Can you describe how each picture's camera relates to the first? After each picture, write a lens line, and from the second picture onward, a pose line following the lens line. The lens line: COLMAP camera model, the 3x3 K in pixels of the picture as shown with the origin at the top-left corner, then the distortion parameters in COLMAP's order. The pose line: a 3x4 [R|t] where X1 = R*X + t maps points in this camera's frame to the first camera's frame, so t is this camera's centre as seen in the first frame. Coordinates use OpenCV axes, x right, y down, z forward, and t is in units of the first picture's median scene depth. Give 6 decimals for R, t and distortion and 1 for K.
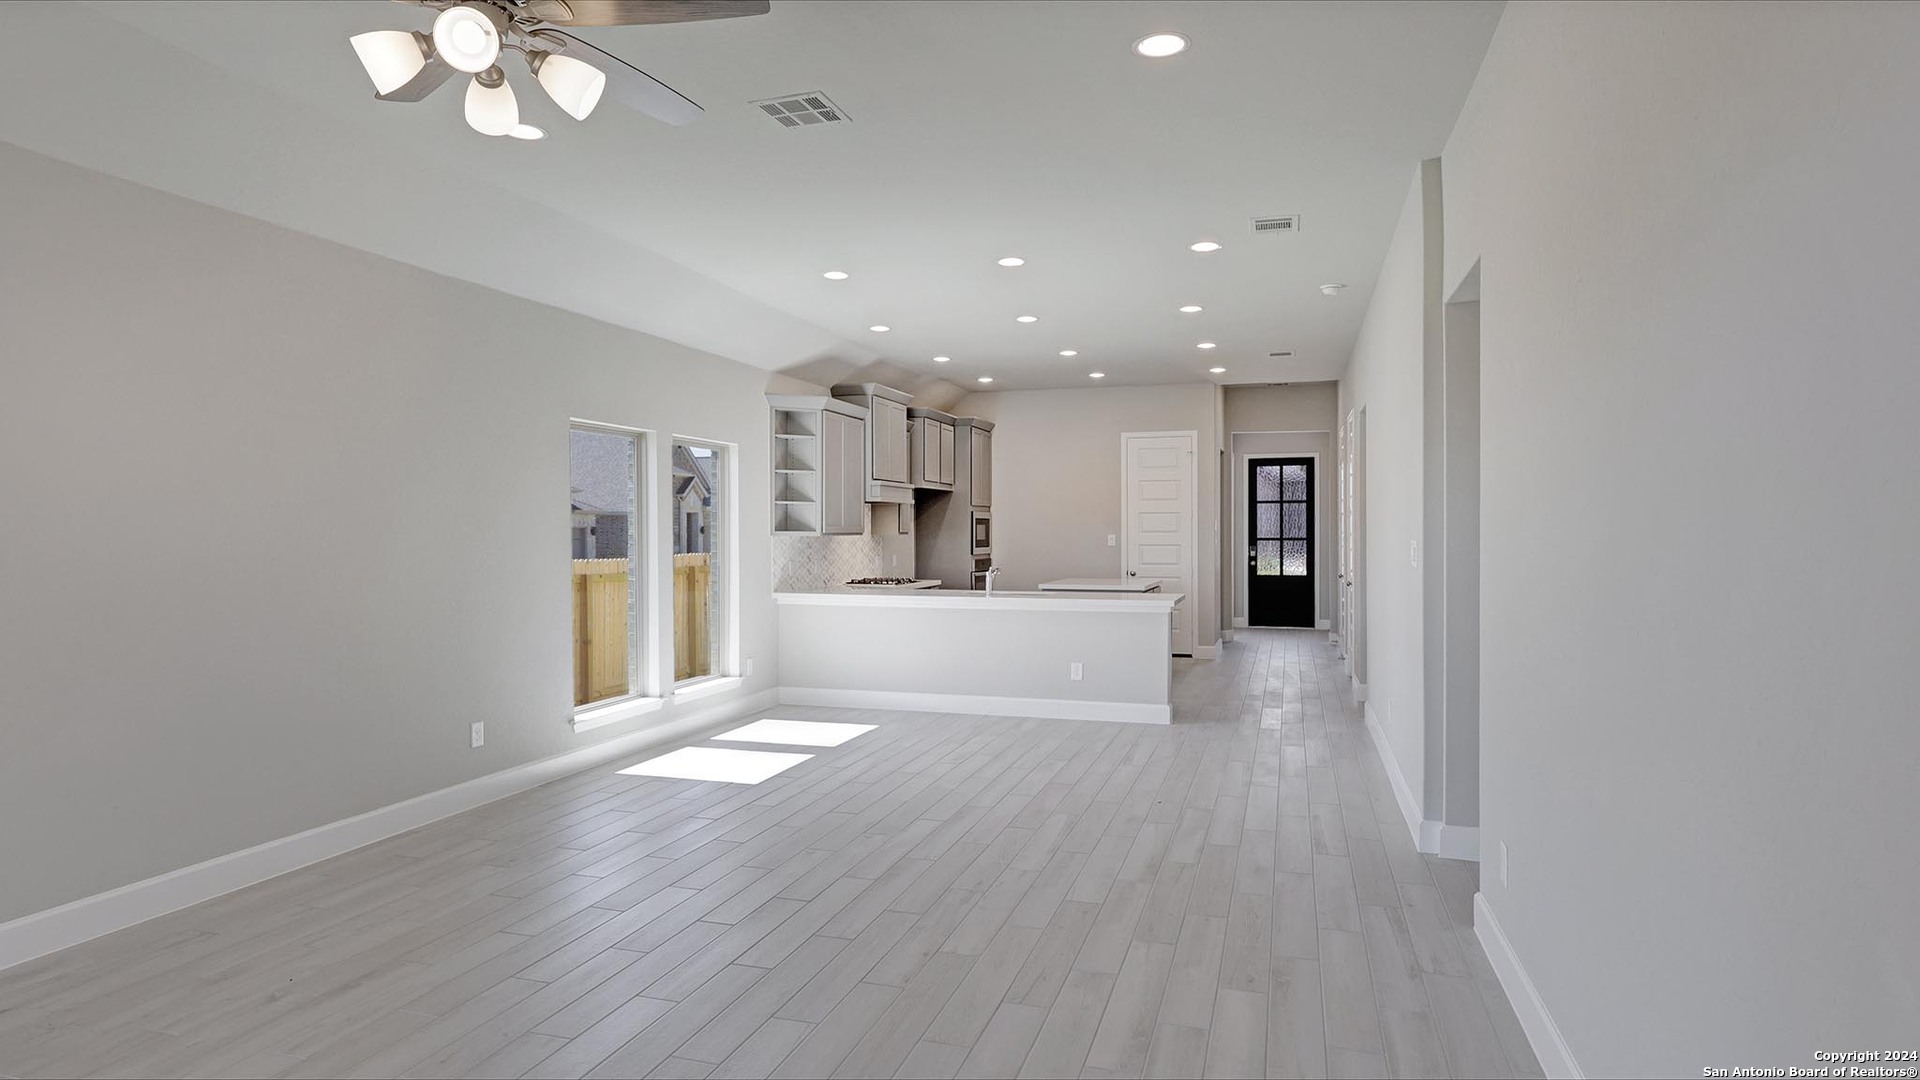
lens RADIAL K [[1071.9, 0, 966.9], [0, 1071.9, 535.5], [0, 0, 1]] dist [0.005359, 0.000681]
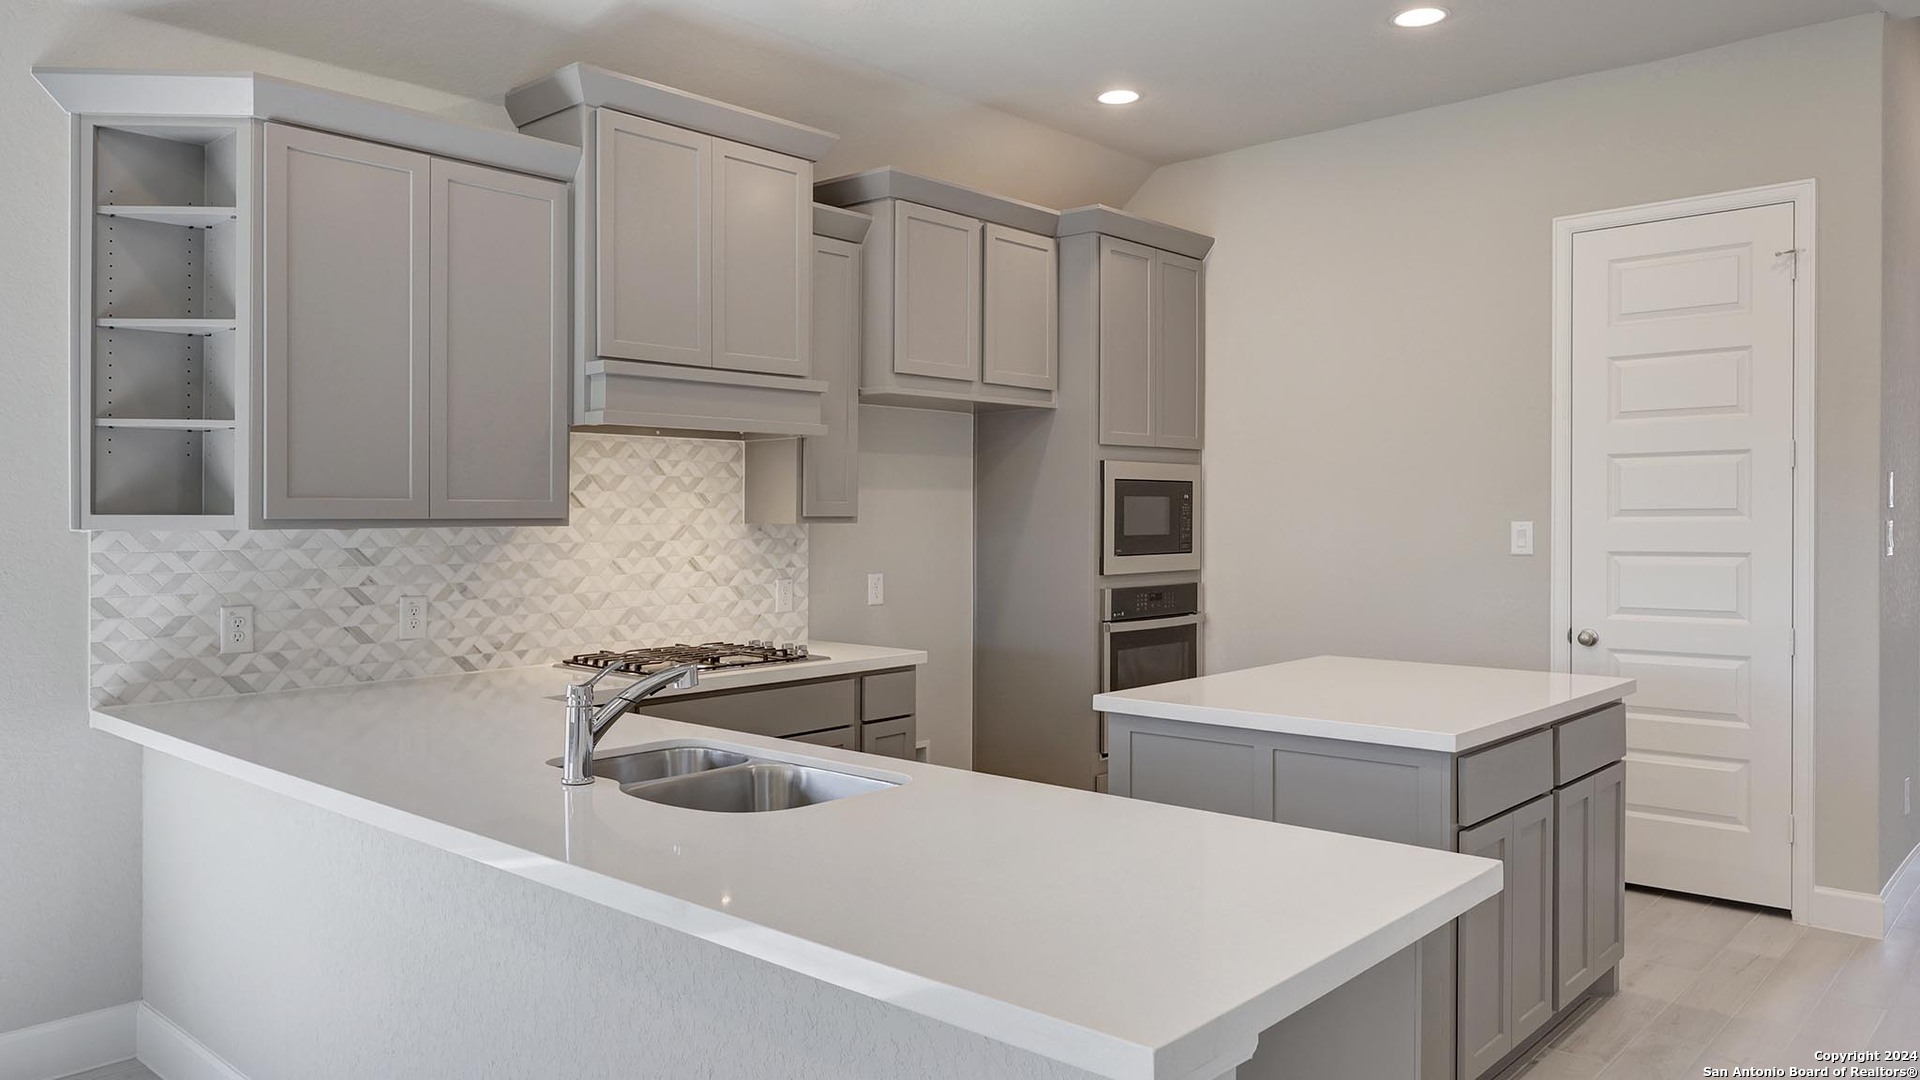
lens RADIAL K [[1275.6, 0, 955.0], [0, 1275.6, 533.0], [0, 0, 1]] dist [-0.002487, -0.002200]
pose [[0.898523, 0.003852, -0.438909, 0.172447], [0.000177, 0.999958, 0.009138, -0.001159], [0.438926, -0.008289, 0.898485, 0.634149]]
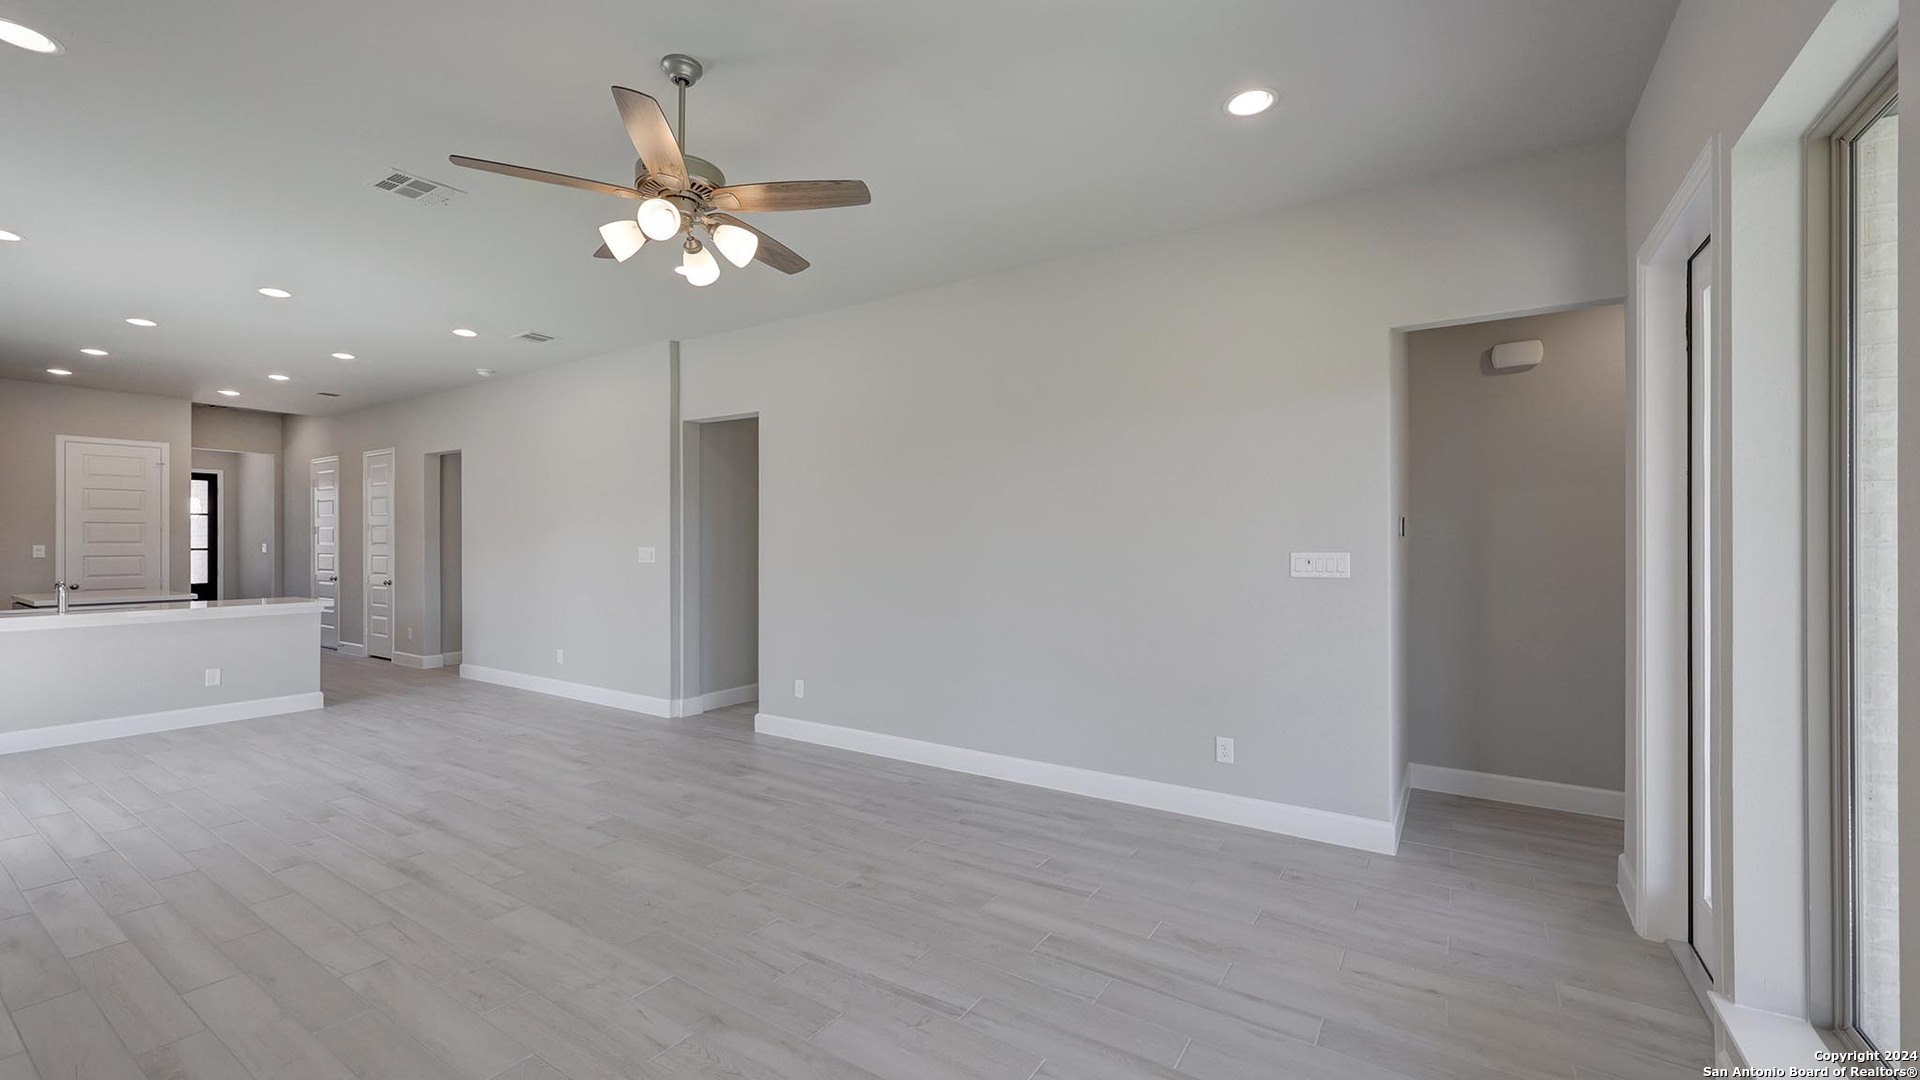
lens RADIAL K [[764.2, 0, 979.8], [0, 764.2, 541.2], [0, 0, 1]] dist [-0.002852, -0.000237]
pose [[0.255048, -0.000309, 0.966928, -0.323681], [0.006081, 0.999981, -0.001285, 0.001173], [-0.966909, 0.006208, 0.255045, 0.077201]]
